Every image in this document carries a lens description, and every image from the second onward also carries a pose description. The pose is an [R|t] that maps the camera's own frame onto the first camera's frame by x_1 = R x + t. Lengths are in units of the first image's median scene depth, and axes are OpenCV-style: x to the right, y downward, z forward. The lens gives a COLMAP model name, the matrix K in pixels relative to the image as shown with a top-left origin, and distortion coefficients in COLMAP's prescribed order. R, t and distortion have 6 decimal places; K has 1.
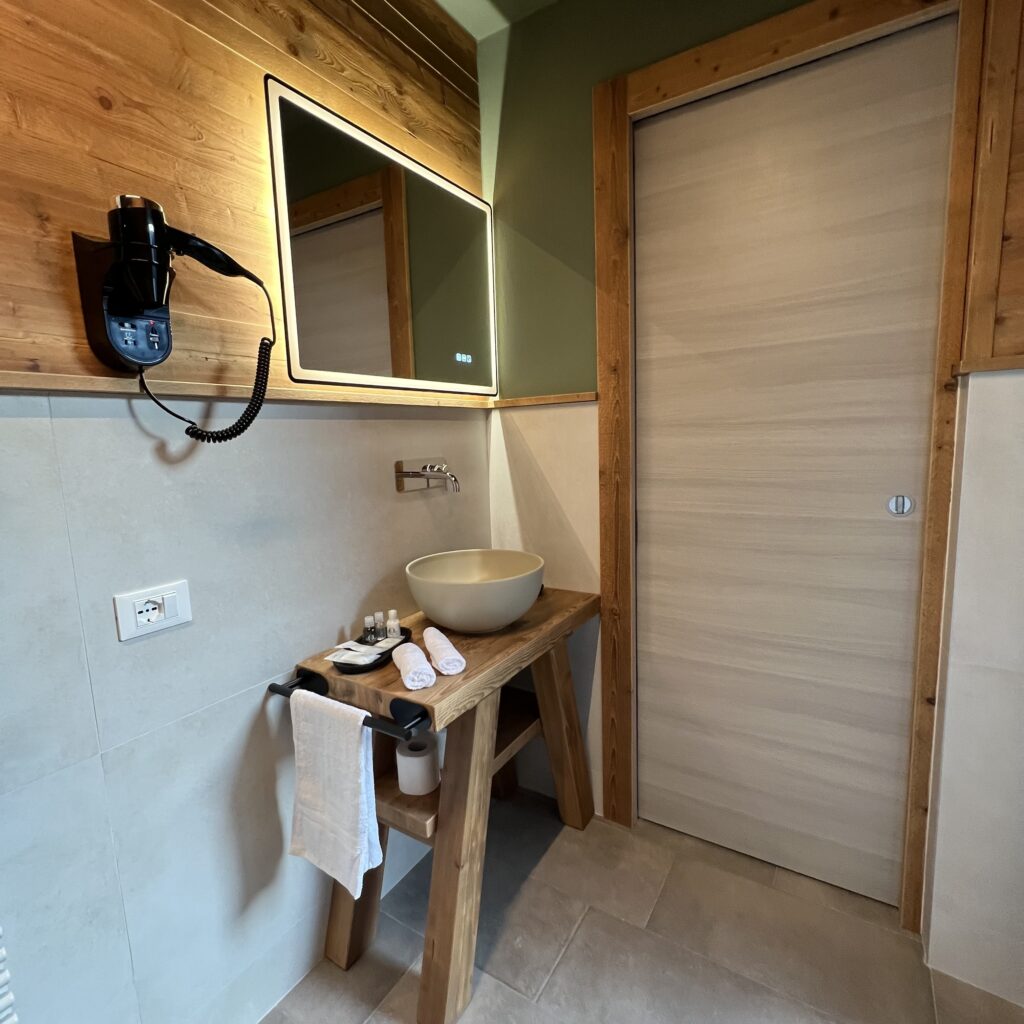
lens RADIAL K [[546.5, 0, 515.3], [0, 546.5, 513.2], [0, 0, 1]] dist [-0.002178, 0.001527]
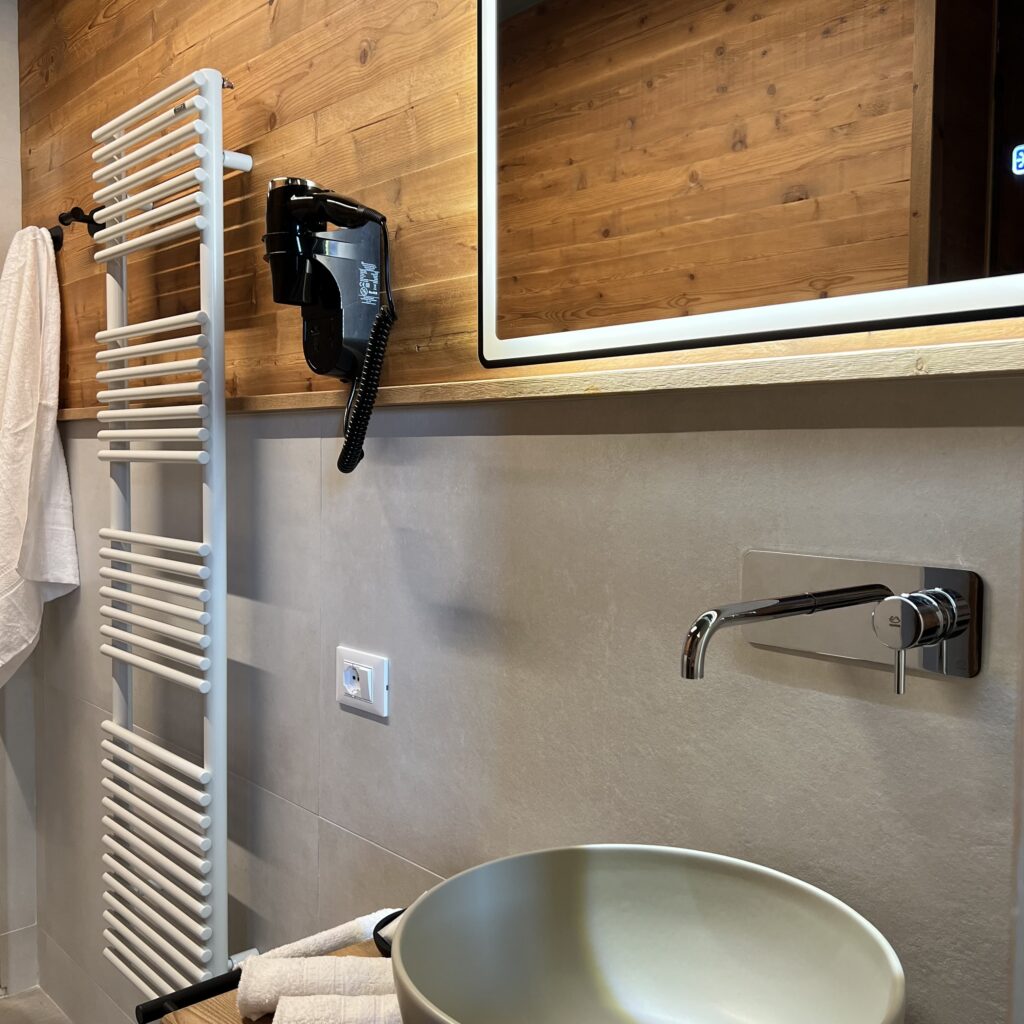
lens RADIAL K [[1028.5, 0, 516.3], [0, 1028.5, 513.6], [0, 0, 1]] dist [0.026267, 0.000000]
pose [[-0.276141, 0.088054, -0.957075, 0.598030], [-0.133330, 0.982656, 0.128877, -0.250514], [0.951824, 0.163195, -0.259612, 1.414808]]
